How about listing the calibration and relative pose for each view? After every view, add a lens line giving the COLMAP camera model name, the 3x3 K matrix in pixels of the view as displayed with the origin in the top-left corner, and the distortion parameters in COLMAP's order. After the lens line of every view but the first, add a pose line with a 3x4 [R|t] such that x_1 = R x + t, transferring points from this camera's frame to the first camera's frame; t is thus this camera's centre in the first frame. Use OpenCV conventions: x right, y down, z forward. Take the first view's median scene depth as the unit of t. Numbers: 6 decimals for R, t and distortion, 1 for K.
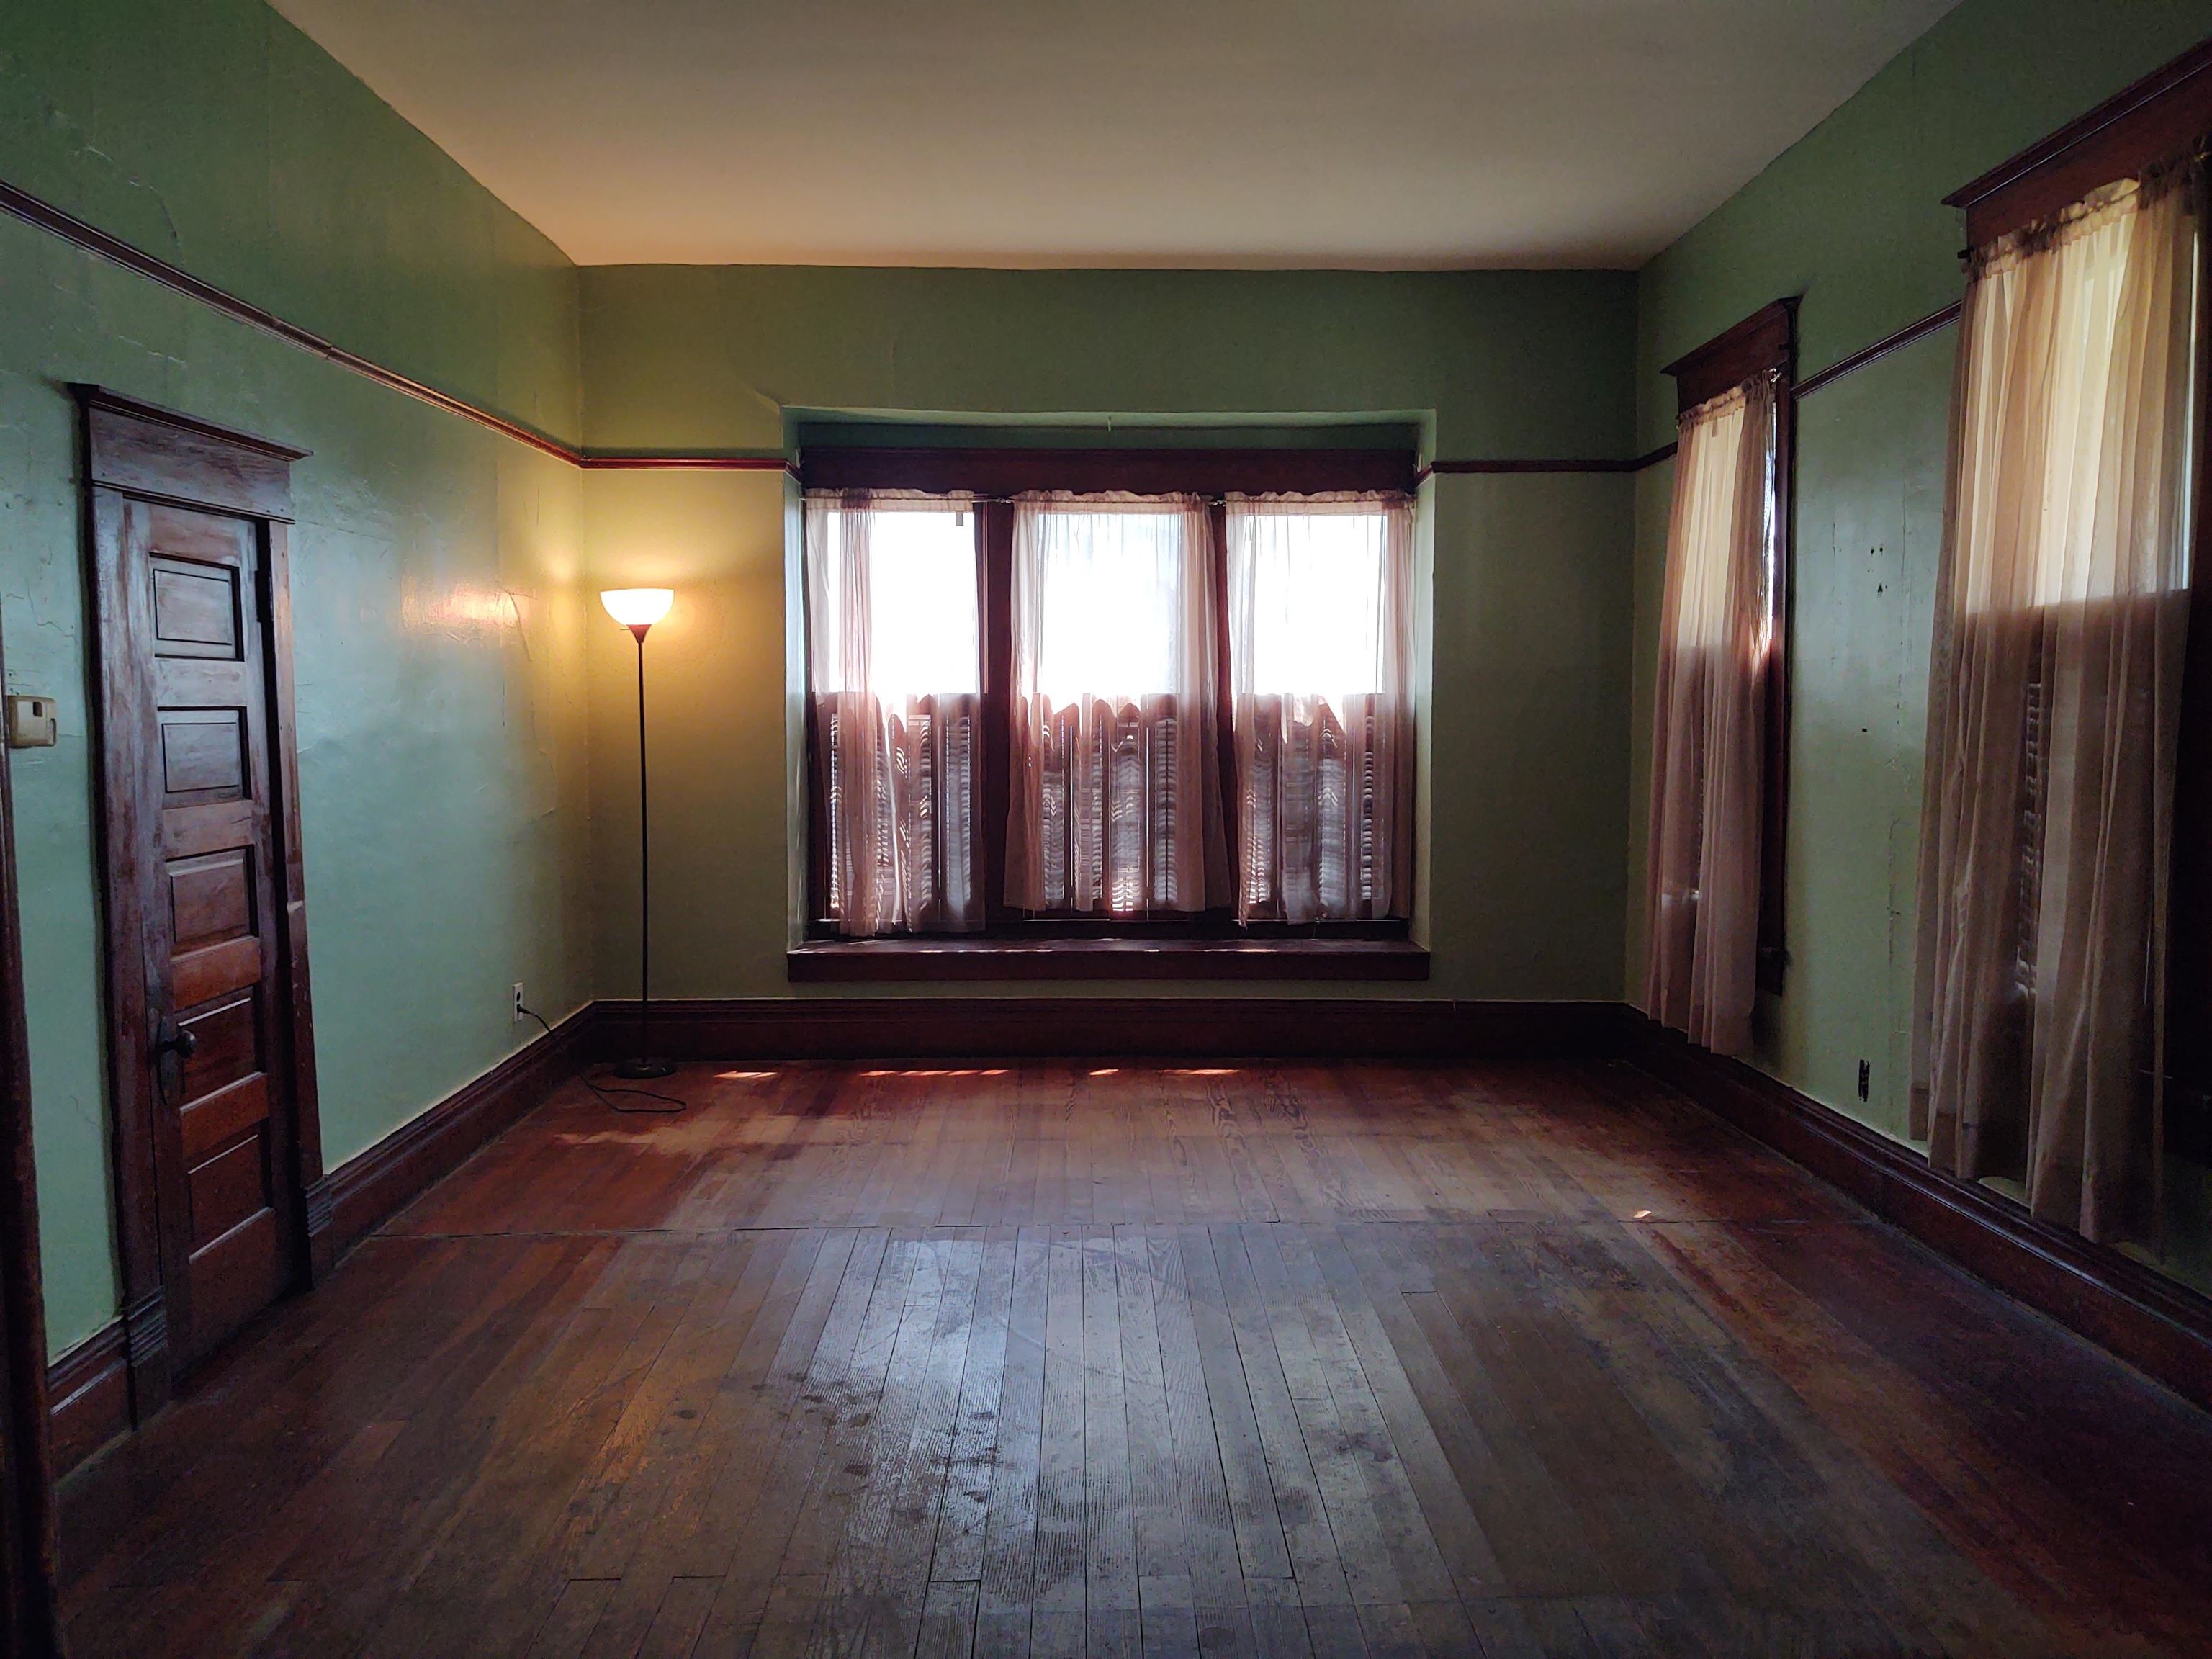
lens RADIAL K [[1692.1, 0, 1106.0], [0, 1692.1, 829.5], [0, 0, 1]] dist [0.034686, -0.001909]
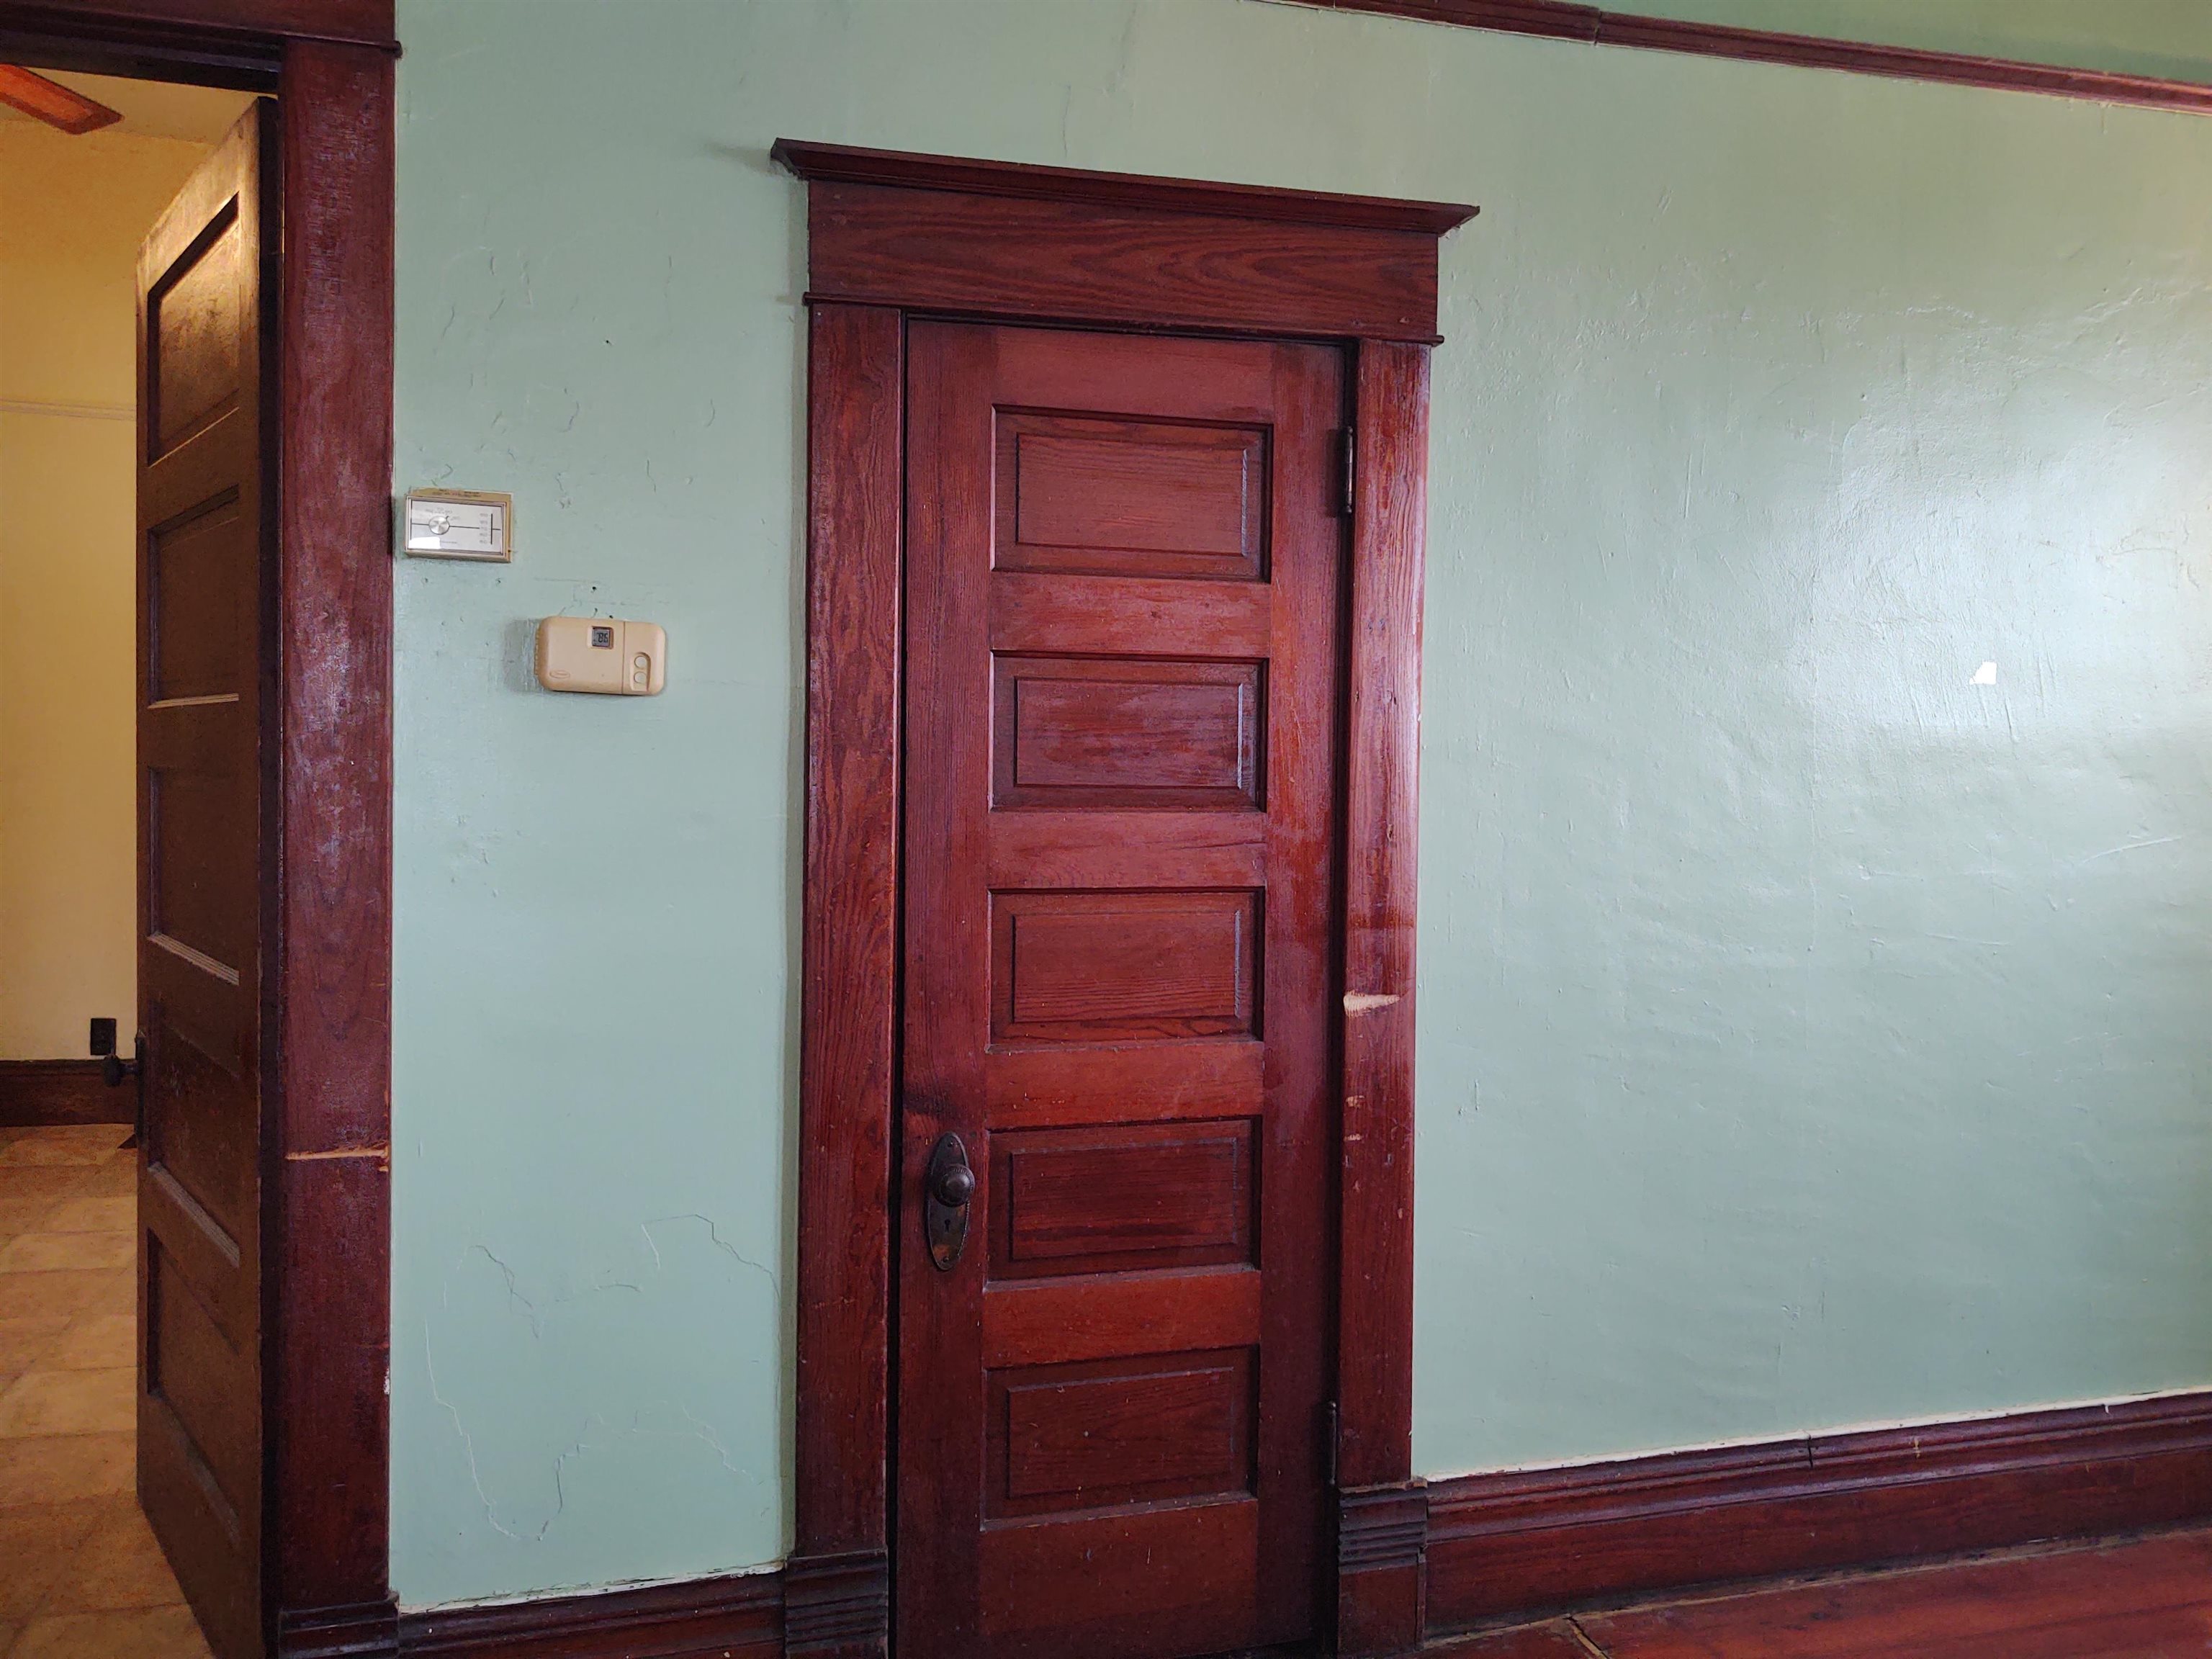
lens RADIAL K [[1692.1, 0, 1106.0], [0, 1692.1, 829.5], [0, 0, 1]] dist [0.034686, -0.001909]
pose [[0.250879, 0.061900, -0.966037, 0.058404], [-0.087014, 0.995356, 0.041181, -0.030022], [0.964100, 0.073728, 0.255100, 0.777058]]
